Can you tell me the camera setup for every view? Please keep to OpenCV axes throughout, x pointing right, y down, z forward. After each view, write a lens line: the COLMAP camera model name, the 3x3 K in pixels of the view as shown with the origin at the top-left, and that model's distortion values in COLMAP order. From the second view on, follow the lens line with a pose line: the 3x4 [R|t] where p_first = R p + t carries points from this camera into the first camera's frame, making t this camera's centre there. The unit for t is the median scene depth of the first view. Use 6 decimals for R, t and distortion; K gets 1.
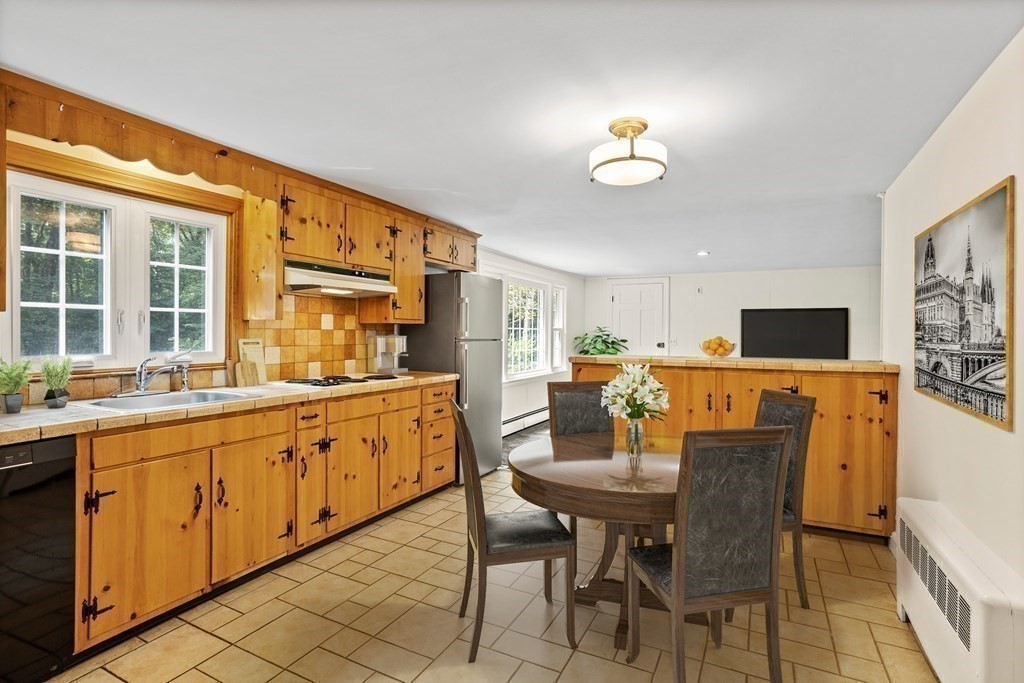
lens RADIAL K [[506.8, 0, 508.5], [0, 506.8, 332.8], [0, 0, 1]] dist [-0.041078, 0.034646]
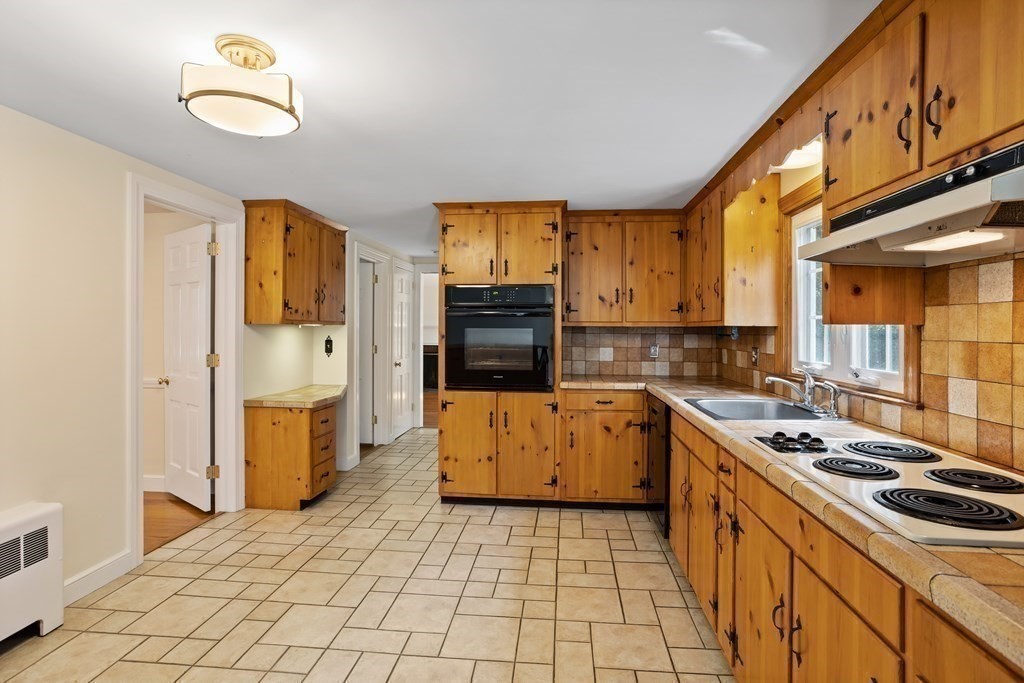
lens RADIAL K [[508.0, 0, 514.0], [0, 508.0, 324.5], [0, 0, 1]] dist [-0.055986, 0.035252]
pose [[-0.928339, -0.009462, -0.371614, 0.101872], [-0.008373, 0.999955, -0.004544, -0.018735], [0.371640, -0.001107, -0.928376, 1.301455]]
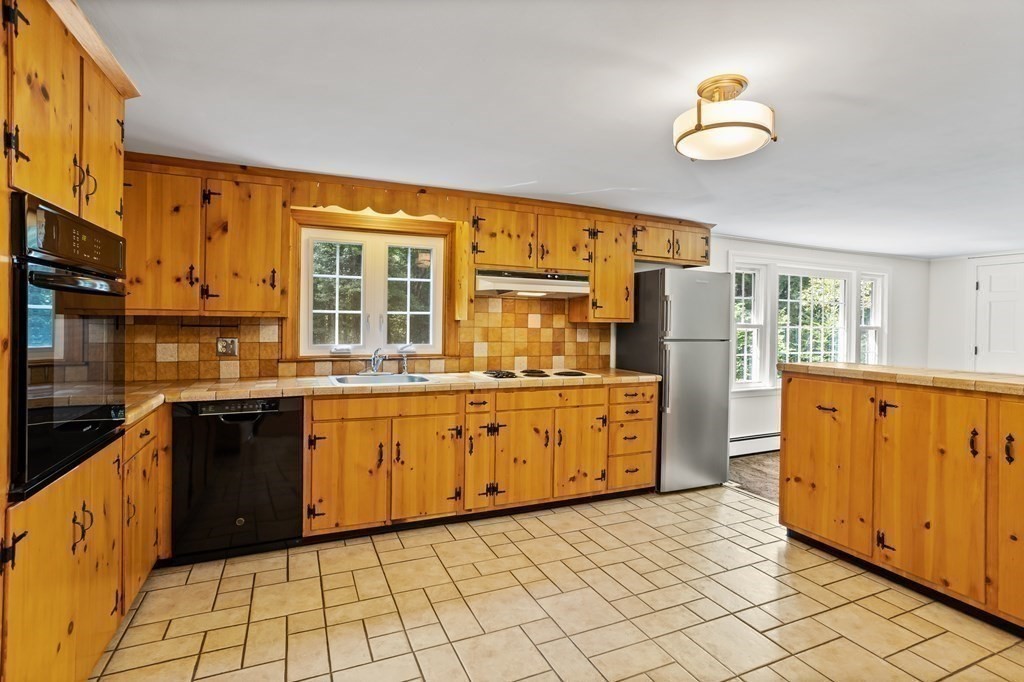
lens RADIAL K [[508.0, 0, 514.0], [0, 508.0, 324.0], [0, 0, 1]] dist [-0.055986, 0.035252]
pose [[0.782185, 0.005115, -0.623025, 0.348912], [-0.009519, 0.999948, -0.003742, -0.012027], [0.622973, 0.008857, 0.782193, 0.108212]]
